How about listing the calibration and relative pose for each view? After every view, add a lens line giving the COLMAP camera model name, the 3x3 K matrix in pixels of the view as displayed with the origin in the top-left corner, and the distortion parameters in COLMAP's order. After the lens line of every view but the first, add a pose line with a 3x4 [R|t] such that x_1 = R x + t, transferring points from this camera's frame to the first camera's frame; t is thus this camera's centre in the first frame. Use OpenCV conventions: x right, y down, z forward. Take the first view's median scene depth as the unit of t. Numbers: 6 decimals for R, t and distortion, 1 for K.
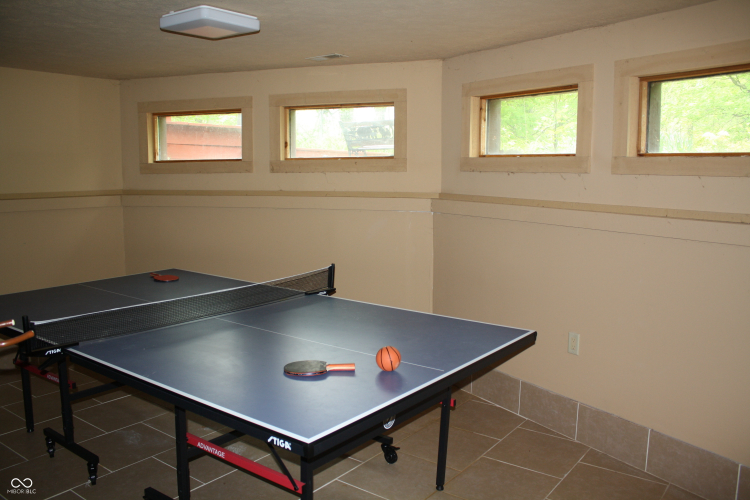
lens RADIAL K [[618.9, 0, 375.0], [0, 618.9, 250.0], [0, 0, 1]] dist [-0.171774, 0.159178]
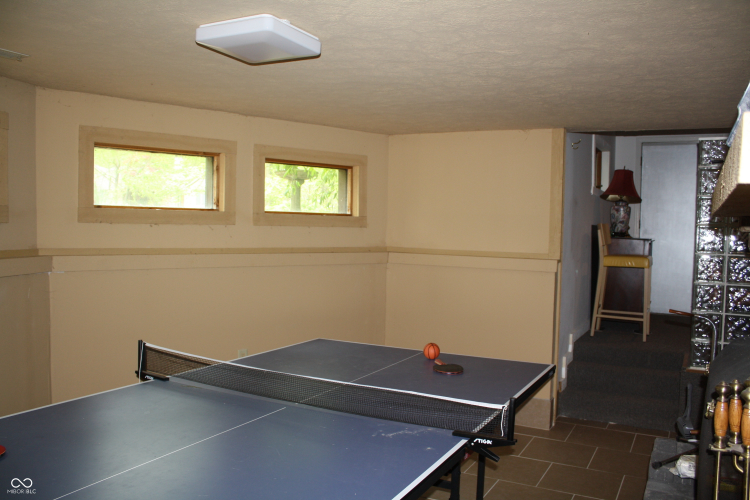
lens RADIAL K [[618.9, 0, 375.0], [0, 618.9, 250.0], [0, 0, 1]] dist [-0.171774, 0.159178]
pose [[-0.154178, -0.040903, 0.987196, -0.972461], [0.110477, 0.992164, 0.058363, -0.113749], [-0.981847, 0.118061, -0.148451, 0.888060]]
